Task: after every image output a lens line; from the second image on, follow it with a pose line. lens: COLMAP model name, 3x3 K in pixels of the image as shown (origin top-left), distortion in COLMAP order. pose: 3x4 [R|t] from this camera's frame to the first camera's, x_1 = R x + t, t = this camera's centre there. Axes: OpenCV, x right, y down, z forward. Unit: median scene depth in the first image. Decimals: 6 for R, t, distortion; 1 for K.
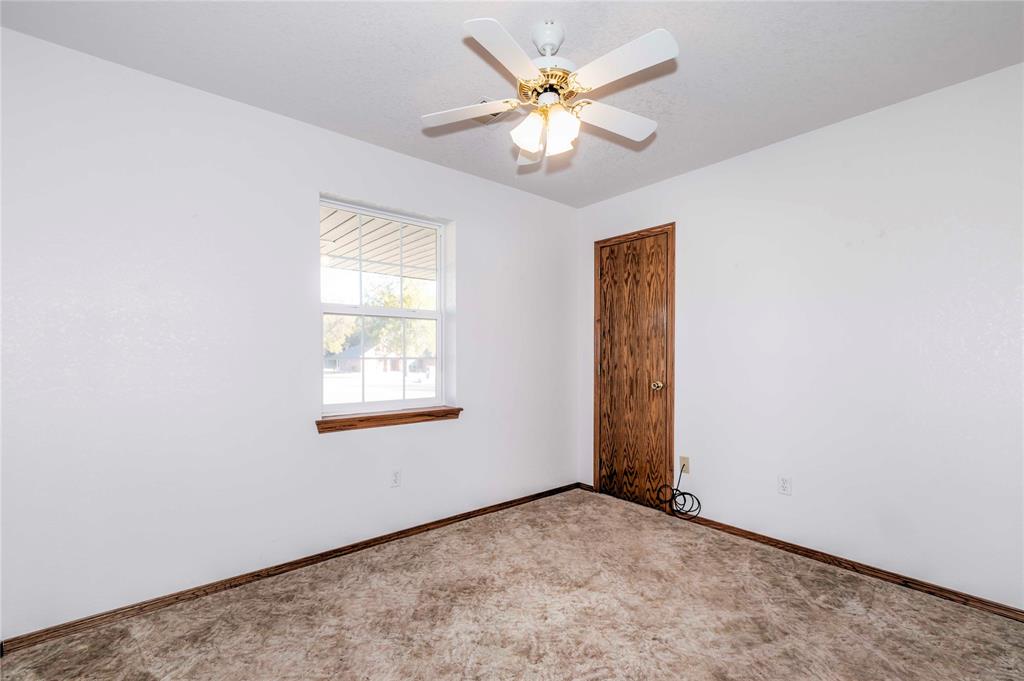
lens RADIAL K [[487.0, 0, 512.0], [0, 487.0, 340.5], [0, 0, 1]] dist [0.001540, 0.000144]
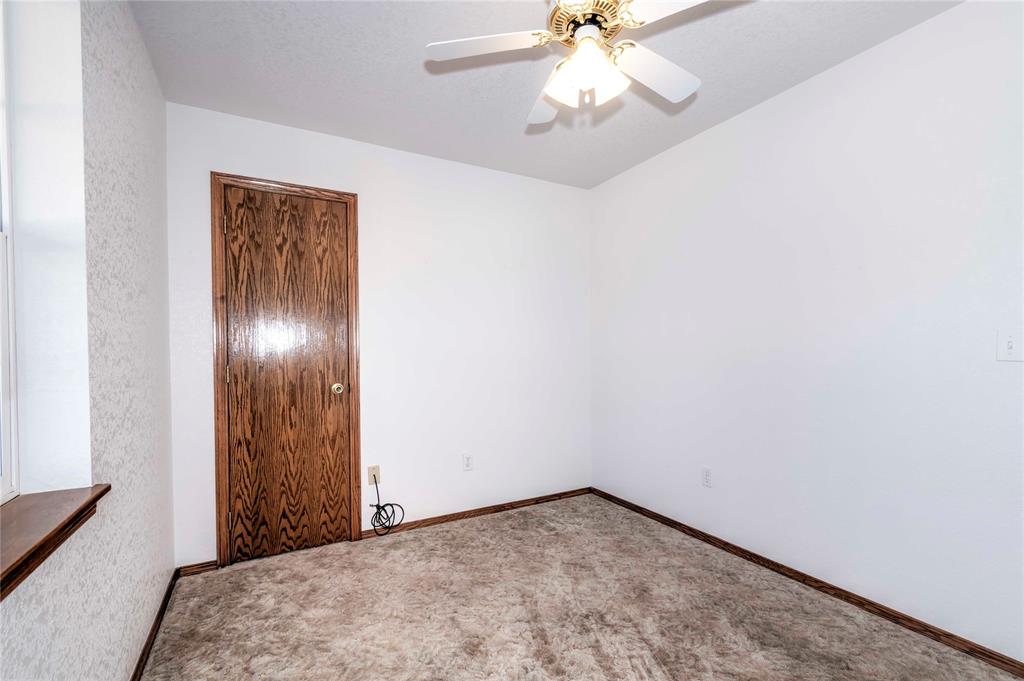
lens RADIAL K [[487.0, 0, 512.0], [0, 487.0, 340.5], [0, 0, 1]] dist [0.001540, 0.000144]
pose [[0.111917, 0.011824, 0.993647, -0.448821], [-0.026991, 0.999596, -0.008855, 0.011005], [-0.993351, -0.025829, 0.112191, 0.592326]]
